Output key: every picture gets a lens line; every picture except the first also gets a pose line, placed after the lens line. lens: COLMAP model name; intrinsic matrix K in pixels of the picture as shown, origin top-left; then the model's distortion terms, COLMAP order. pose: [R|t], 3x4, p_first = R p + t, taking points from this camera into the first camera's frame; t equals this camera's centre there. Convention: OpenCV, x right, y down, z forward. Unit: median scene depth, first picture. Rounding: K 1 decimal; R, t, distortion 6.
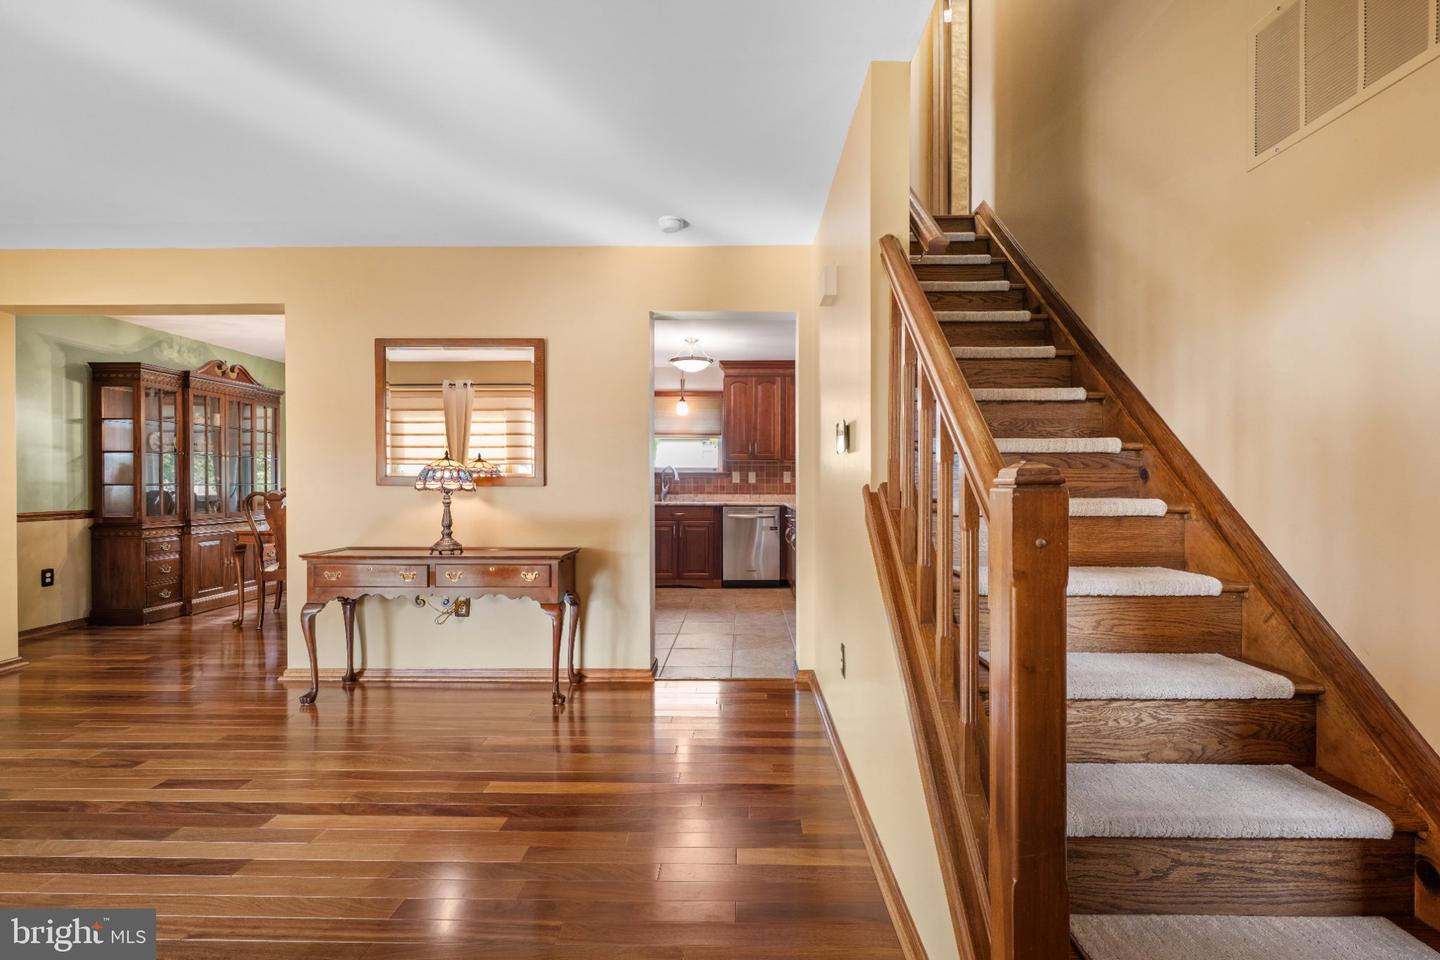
lens RADIAL K [[633.0, 0, 724.6], [0, 633.0, 486.1], [0, 0, 1]] dist [0.001145, -0.000186]
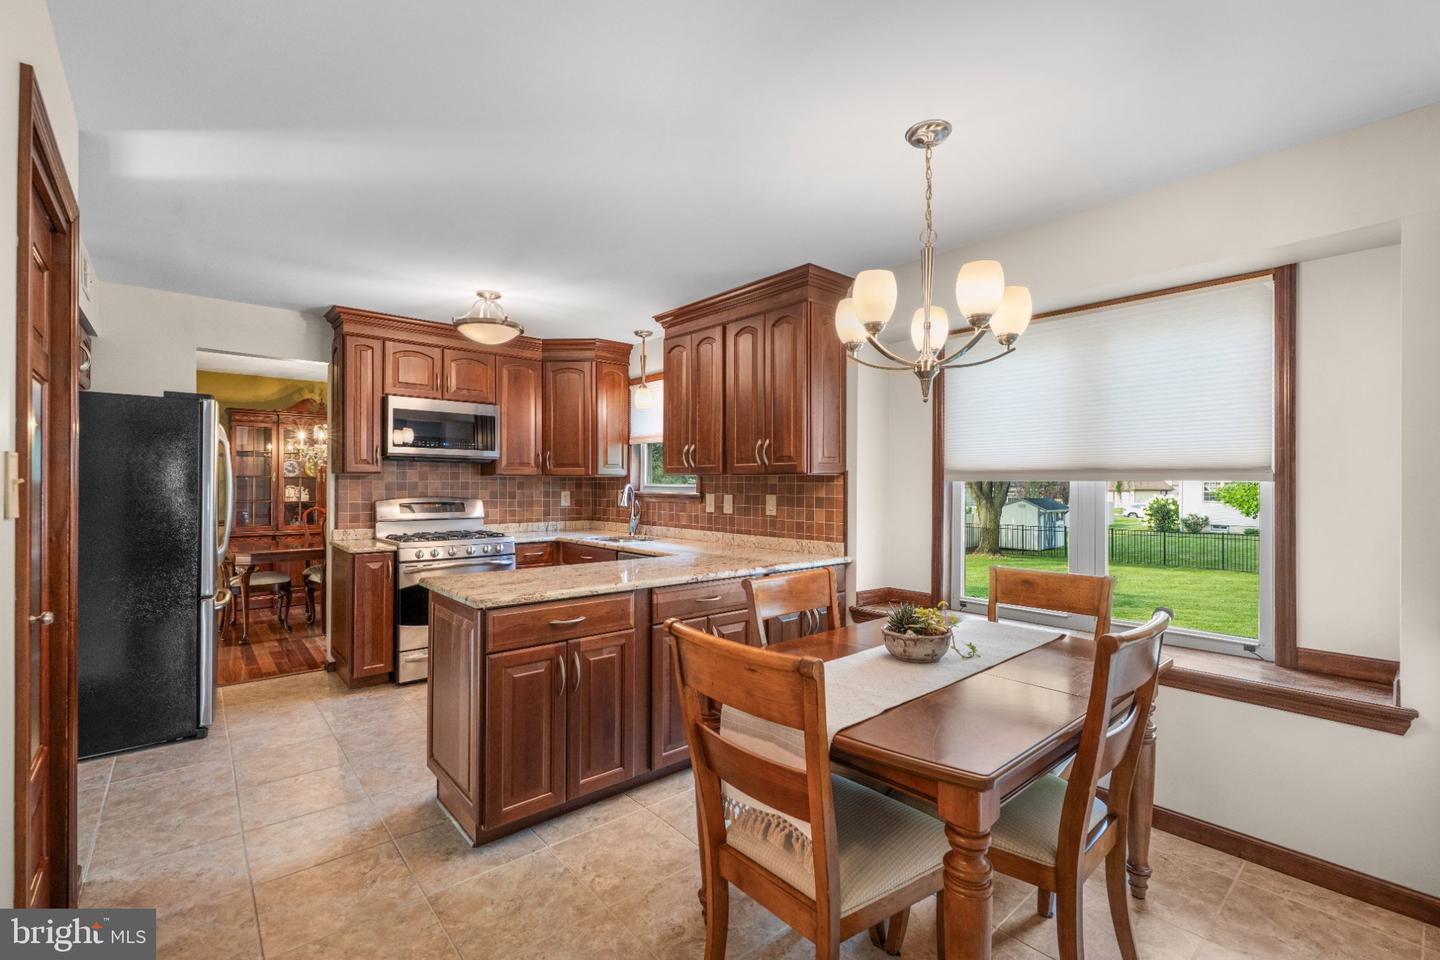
lens RADIAL K [[633.0, 0, 724.6], [0, 633.0, 486.1], [0, 0, 1]] dist [0.001145, -0.000186]
pose [[0.671499, 0.003909, -0.740995, 0.696892], [-0.009700, 0.999947, -0.003516, -0.041086], [0.740942, 0.009549, 0.671502, 0.879817]]
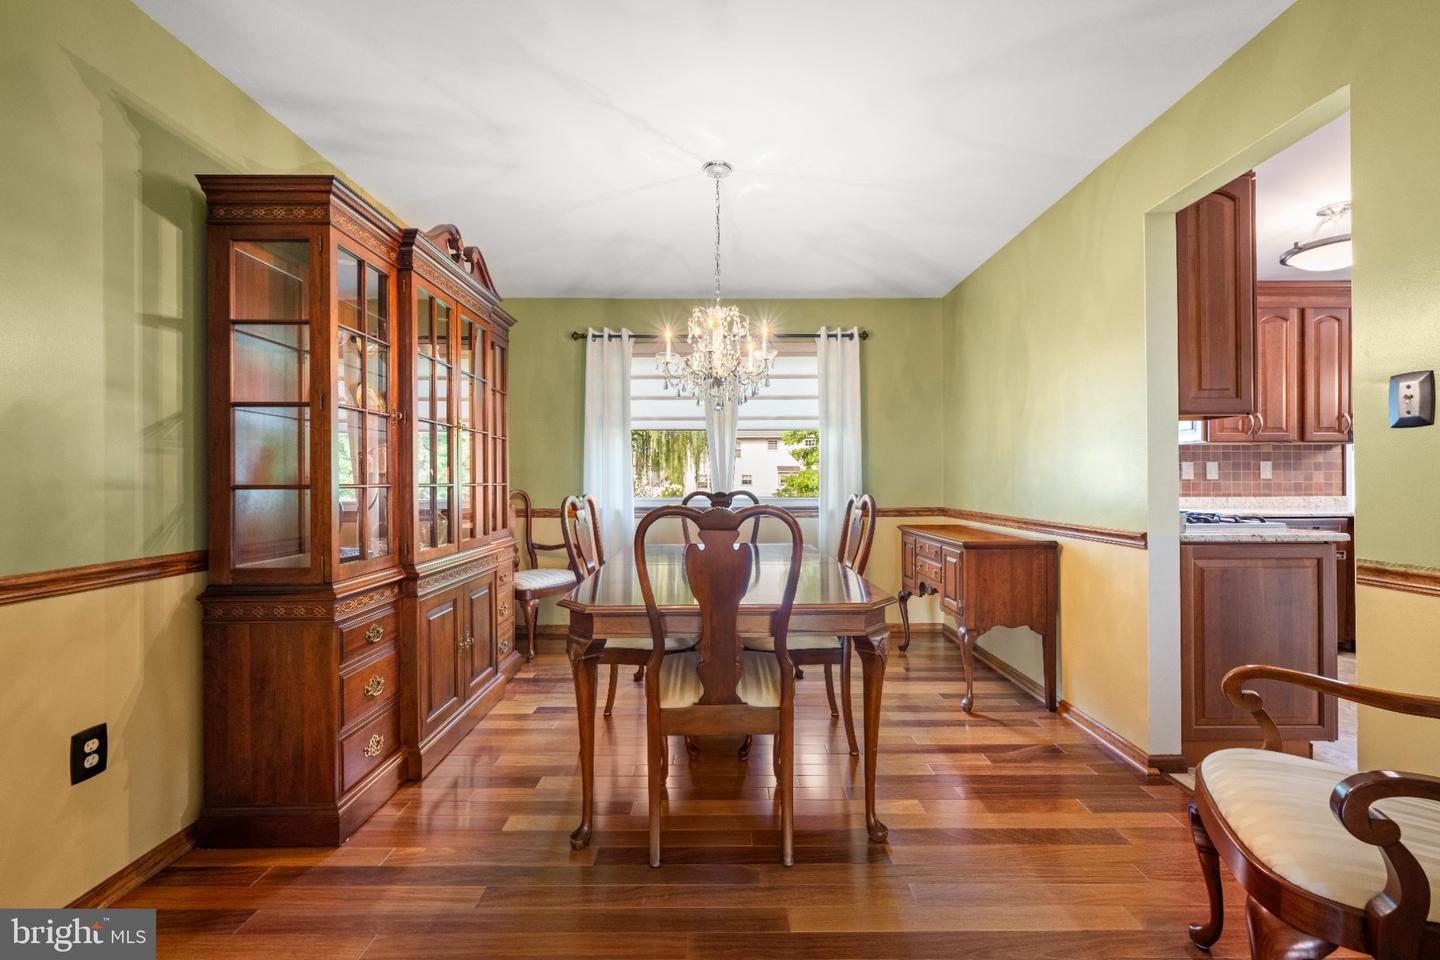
lens RADIAL K [[564.7, 0, 720.0], [0, 564.7, 480.0], [0, 0, 1]] dist [-0.001506, -0.000128]
pose [[0.999705, -0.005171, 0.023720, -0.686829], [0.005406, 0.999937, -0.009832, -0.001759], [-0.023668, 0.009957, 0.999670, 0.641747]]
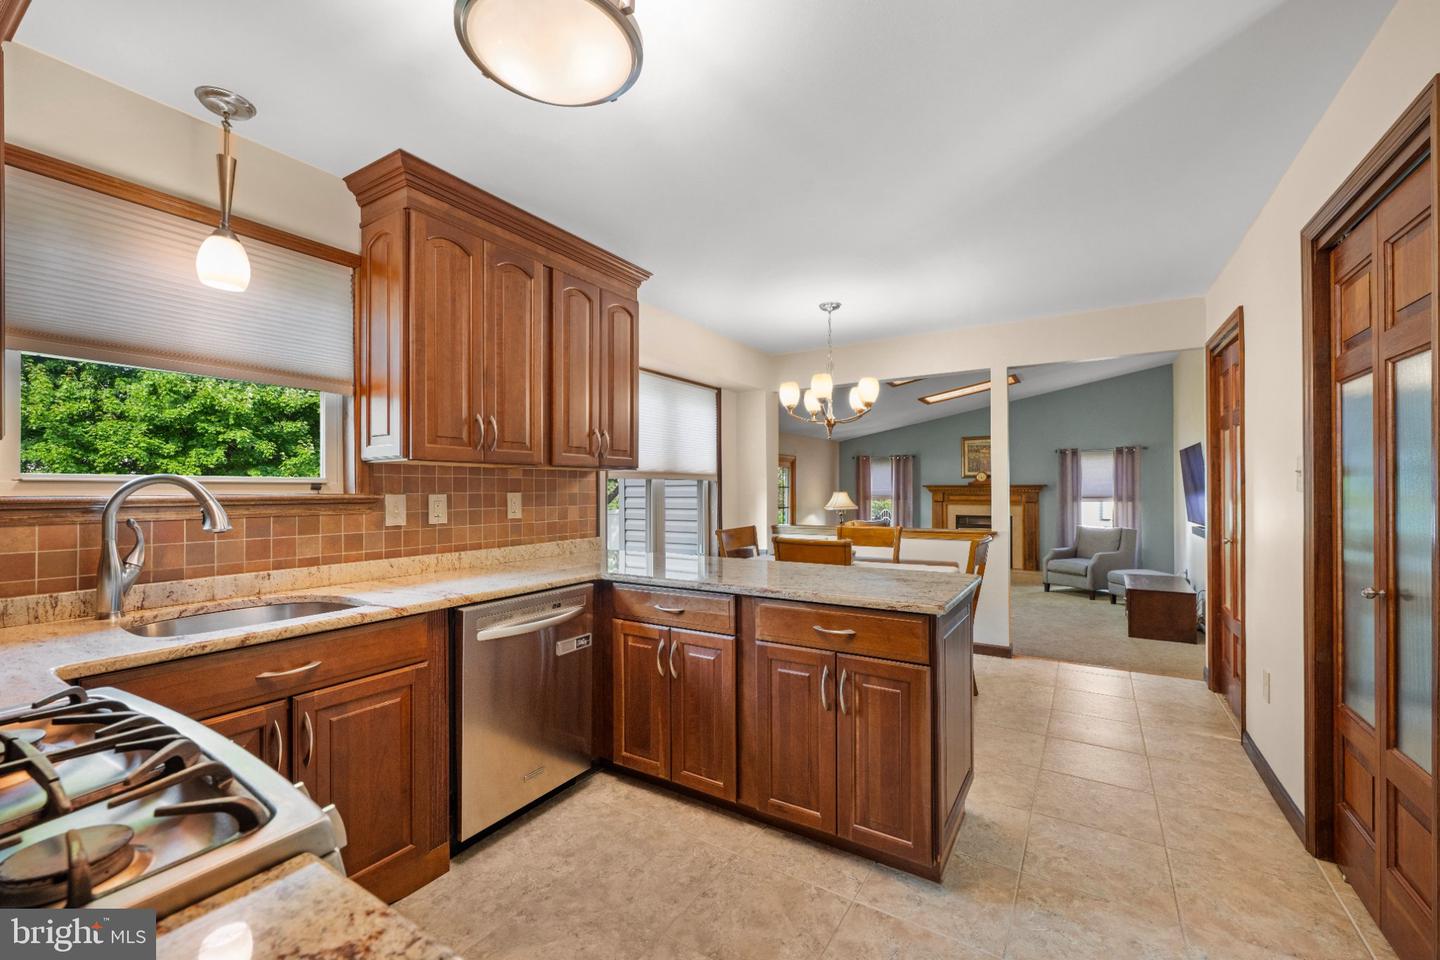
lens RADIAL K [[590.5, 0, 728.7], [0, 590.5, 484.8], [0, 0, 1]] dist [-0.000298, -0.000057]
pose [[0.506552, 0.003264, 0.862203, -0.253645], [0.010296, 0.999899, -0.009834, -0.033386], [-0.862148, 0.013859, 0.506467, 0.979080]]
